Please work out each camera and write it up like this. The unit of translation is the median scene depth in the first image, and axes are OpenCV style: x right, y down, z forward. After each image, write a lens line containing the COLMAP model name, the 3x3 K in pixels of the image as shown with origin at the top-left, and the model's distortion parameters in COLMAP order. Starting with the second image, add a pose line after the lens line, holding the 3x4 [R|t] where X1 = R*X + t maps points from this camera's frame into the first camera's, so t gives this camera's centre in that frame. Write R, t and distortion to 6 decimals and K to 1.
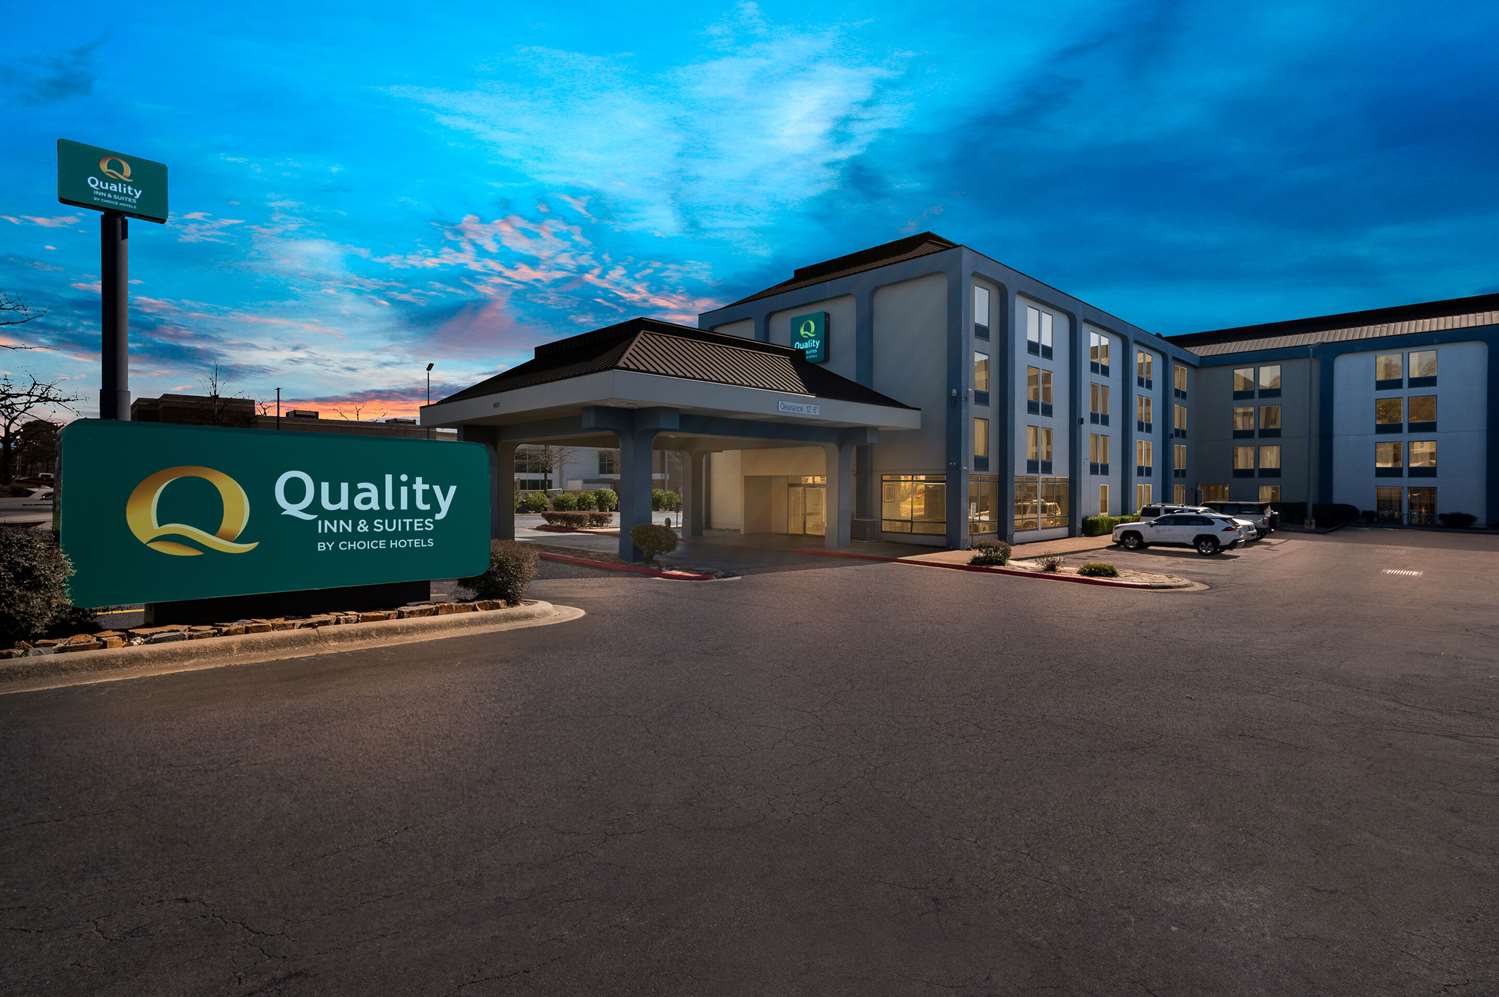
lens RADIAL K [[706.5, 0, 749.5], [0, 706.5, 498.5], [0, 0, 1]] dist [0.021636, 0.000088]
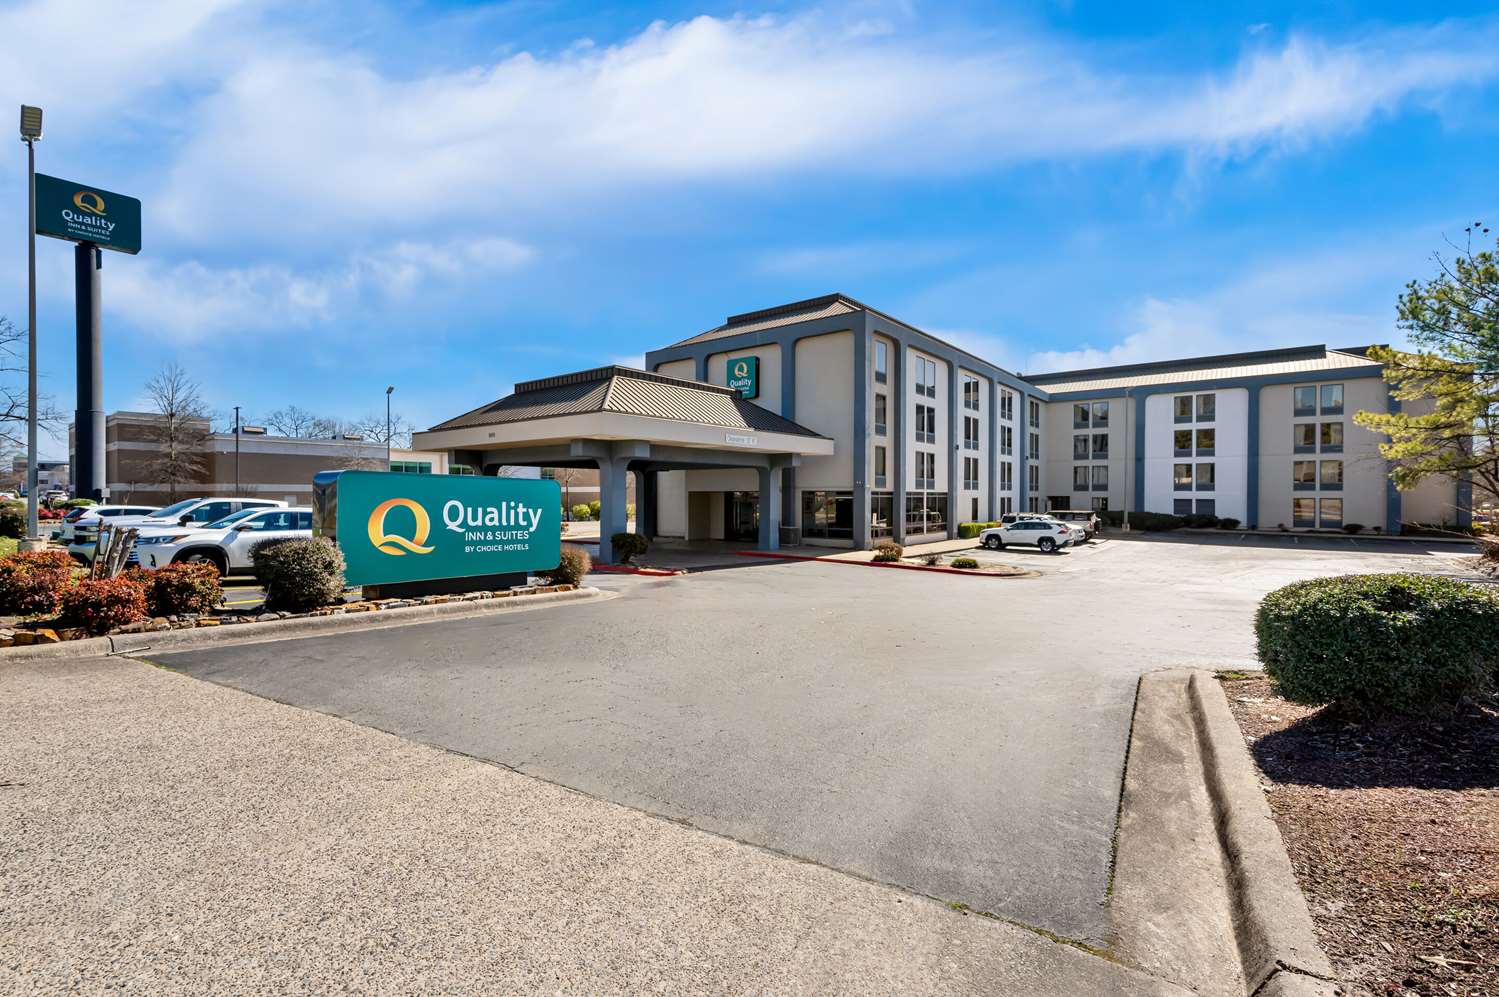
lens RADIAL K [[655.5, 0, 749.5], [0, 655.5, 498.5], [0, 0, 1]] dist [-0.000580, -0.000055]
pose [[0.992926, -0.002022, 0.118721, -0.046669], [0.003533, 0.999915, -0.012518, -0.006743], [-0.118685, 0.012849, 0.992849, -0.141284]]
